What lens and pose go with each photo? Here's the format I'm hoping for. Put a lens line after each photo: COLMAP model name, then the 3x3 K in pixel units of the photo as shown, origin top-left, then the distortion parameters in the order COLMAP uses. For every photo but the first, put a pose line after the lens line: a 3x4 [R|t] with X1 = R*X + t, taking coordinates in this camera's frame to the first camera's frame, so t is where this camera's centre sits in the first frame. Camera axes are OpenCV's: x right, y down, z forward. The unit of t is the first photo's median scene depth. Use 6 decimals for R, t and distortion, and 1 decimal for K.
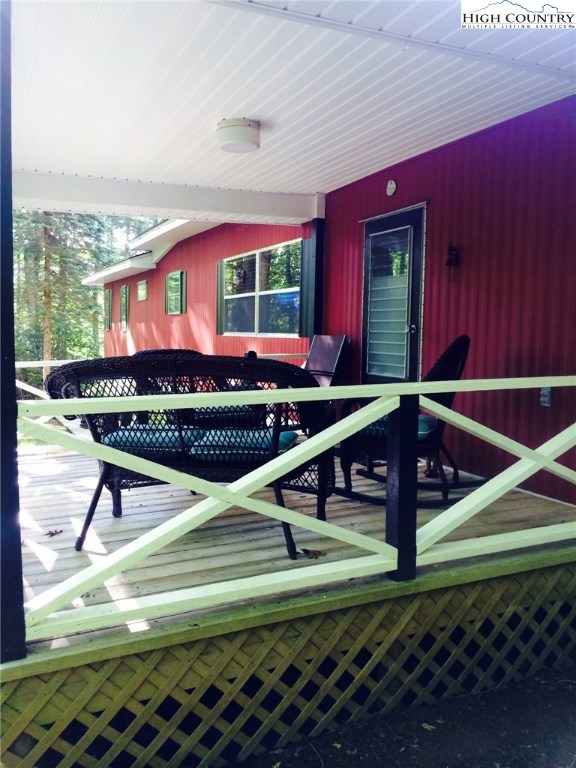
lens RADIAL K [[654.8, 0, 288.0], [0, 654.8, 384.0], [0, 0, 1]] dist [0.002647, 0.001805]
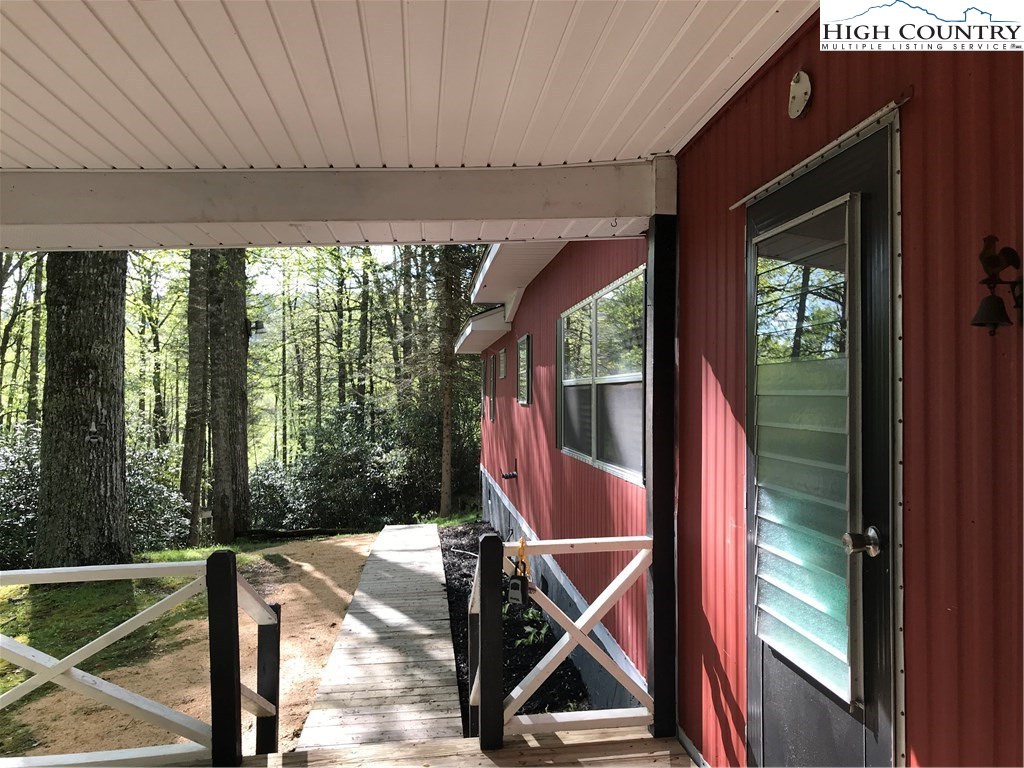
lens RADIAL K [[844.1, 0, 512.0], [0, 844.1, 384.0], [0, 0, 1]] dist [0.028921, -0.001385]
pose [[0.945343, -0.023672, -0.325217, 0.160978], [-0.007285, 0.995579, -0.093642, -0.114564], [0.325996, 0.090893, 0.940992, 0.574975]]
